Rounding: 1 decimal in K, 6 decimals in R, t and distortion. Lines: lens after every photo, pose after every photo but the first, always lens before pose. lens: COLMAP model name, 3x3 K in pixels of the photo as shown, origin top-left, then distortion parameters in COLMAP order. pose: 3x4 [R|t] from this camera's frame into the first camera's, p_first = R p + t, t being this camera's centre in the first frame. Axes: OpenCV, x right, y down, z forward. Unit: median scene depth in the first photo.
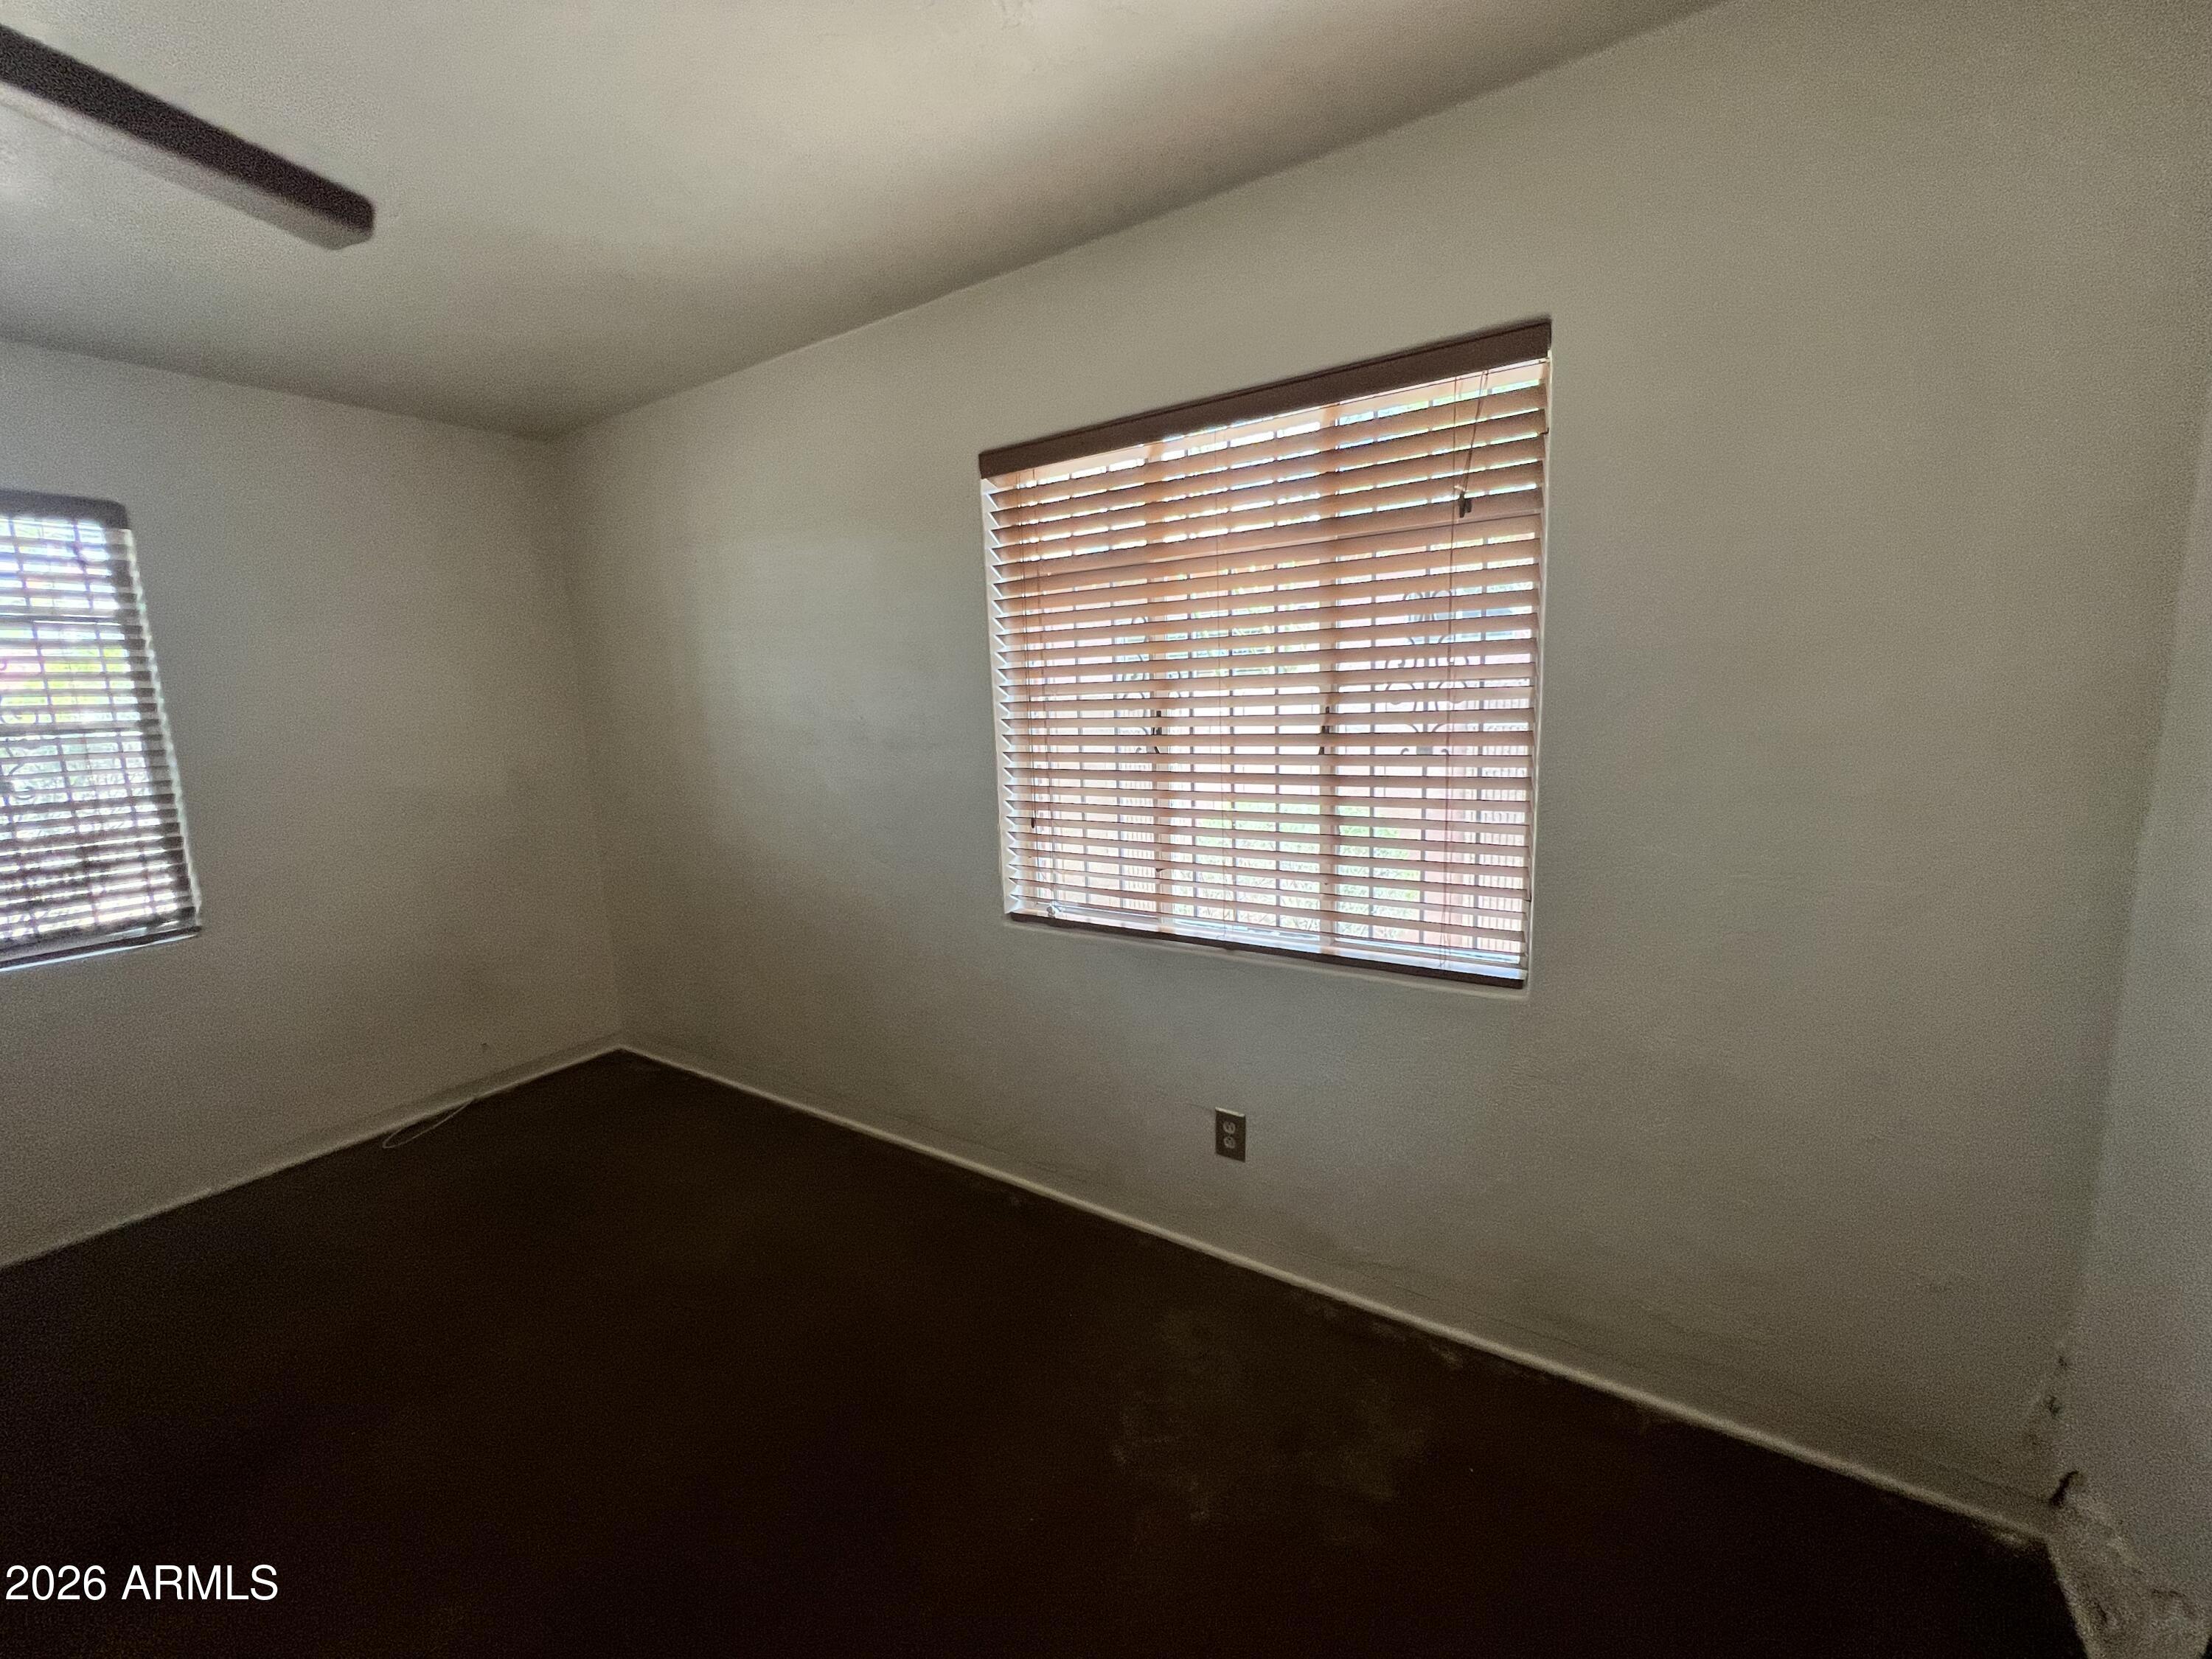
lens RADIAL K [[905.2, 0, 1106.0], [0, 905.2, 829.5], [0, 0, 1]] dist [-0.001319, -0.000065]
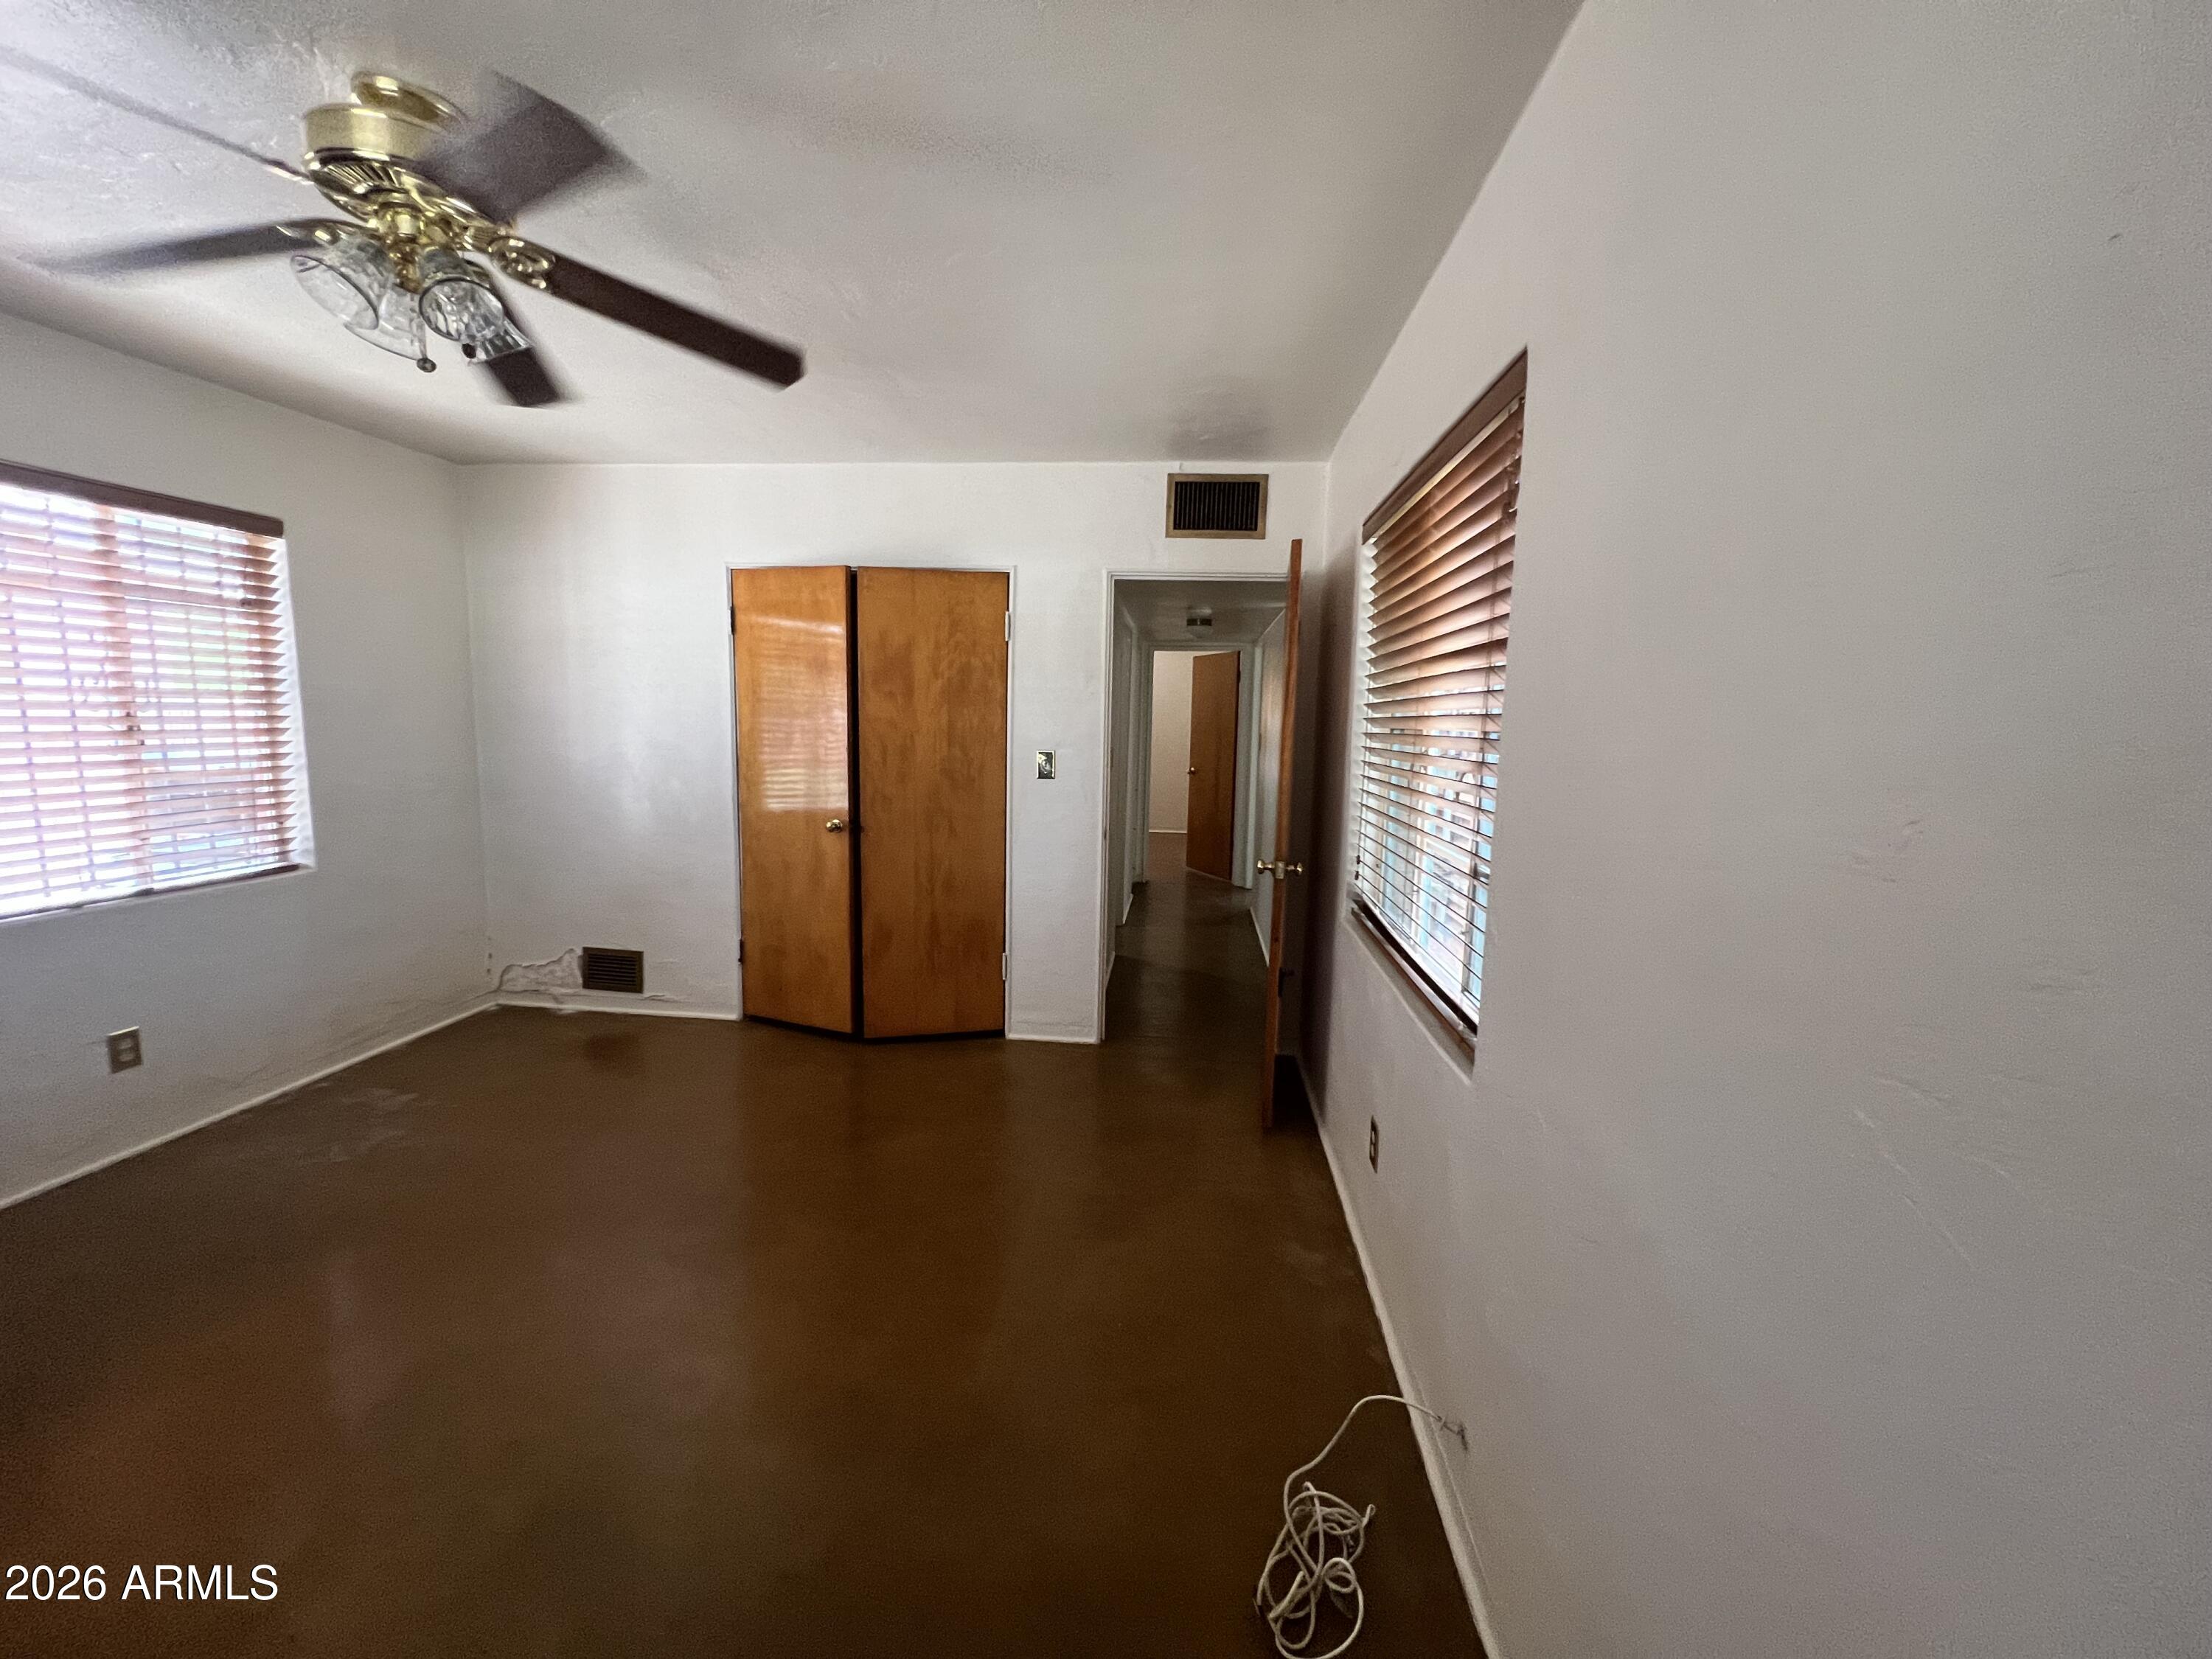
lens RADIAL K [[905.2, 0, 1106.0], [0, 905.2, 829.5], [0, 0, 1]] dist [-0.001319, -0.000065]
pose [[-0.447537, -0.086399, 0.890082, -1.711557], [0.137740, 0.976784, 0.164072, 0.020060], [-0.883594, 0.196029, -0.425247, 0.290487]]
